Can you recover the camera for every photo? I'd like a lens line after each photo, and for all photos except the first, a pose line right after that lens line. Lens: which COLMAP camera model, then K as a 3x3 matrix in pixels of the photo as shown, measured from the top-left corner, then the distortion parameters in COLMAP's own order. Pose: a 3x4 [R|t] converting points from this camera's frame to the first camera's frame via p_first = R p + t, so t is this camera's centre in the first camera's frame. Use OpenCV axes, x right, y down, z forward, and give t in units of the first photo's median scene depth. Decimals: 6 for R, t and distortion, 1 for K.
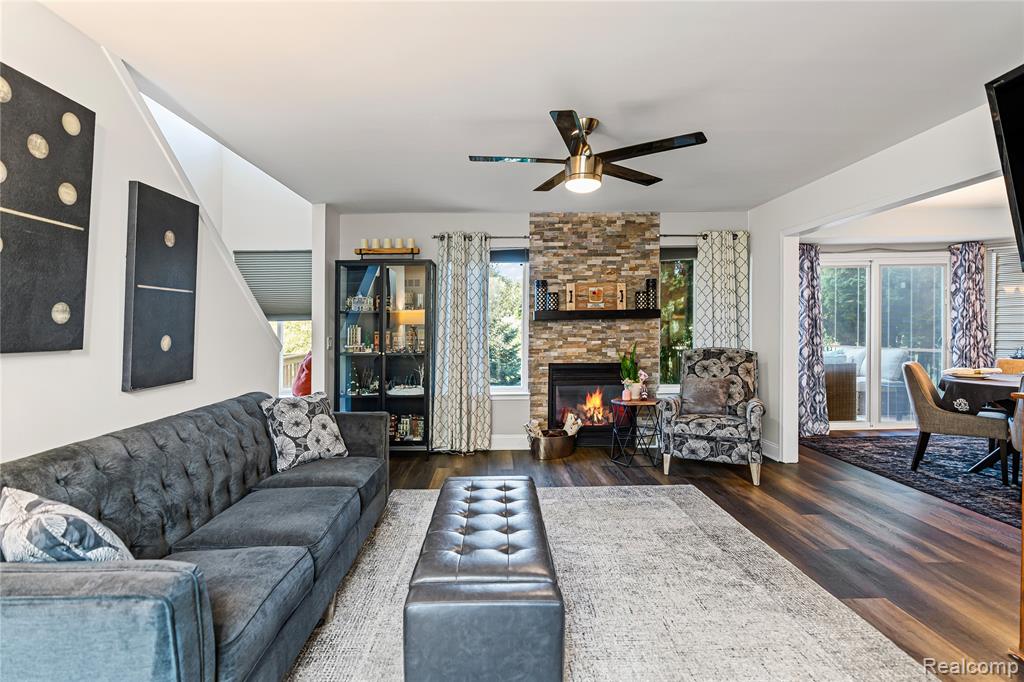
lens RADIAL K [[504.5, 0, 501.3], [0, 504.5, 316.8], [0, 0, 1]] dist [-0.003798, 0.002652]
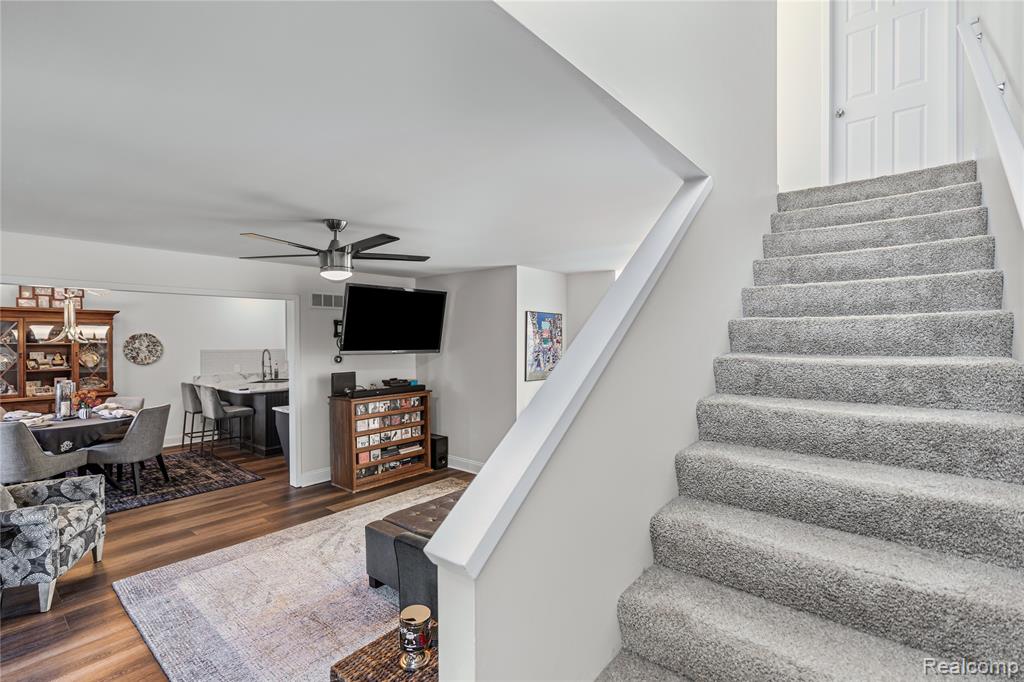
lens RADIAL K [[464.4, 0, 519.1], [0, 464.4, 341.6], [0, 0, 1]] dist [-0.002248, 0.001998]
pose [[-0.772478, 0.010509, 0.634955, -0.537570], [-0.001117, 0.999839, -0.017907, -0.048568], [-0.635041, -0.014542, -0.772342, 0.975088]]
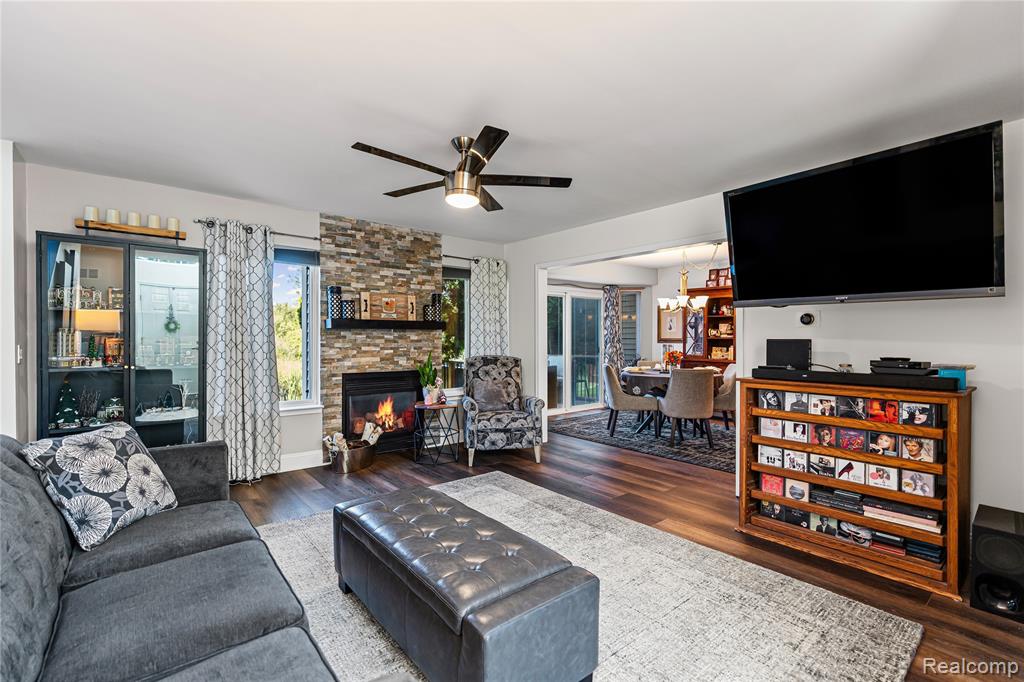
lens RADIAL K [[464.4, 0, 518.2], [0, 464.4, 338.6], [0, 0, 1]] dist [-0.002248, 0.001998]
pose [[0.768887, 0.013878, 0.639234, -0.235915], [-0.026158, 0.999610, 0.009761, 0.008870], [-0.638849, -0.024226, 0.768950, 0.113641]]
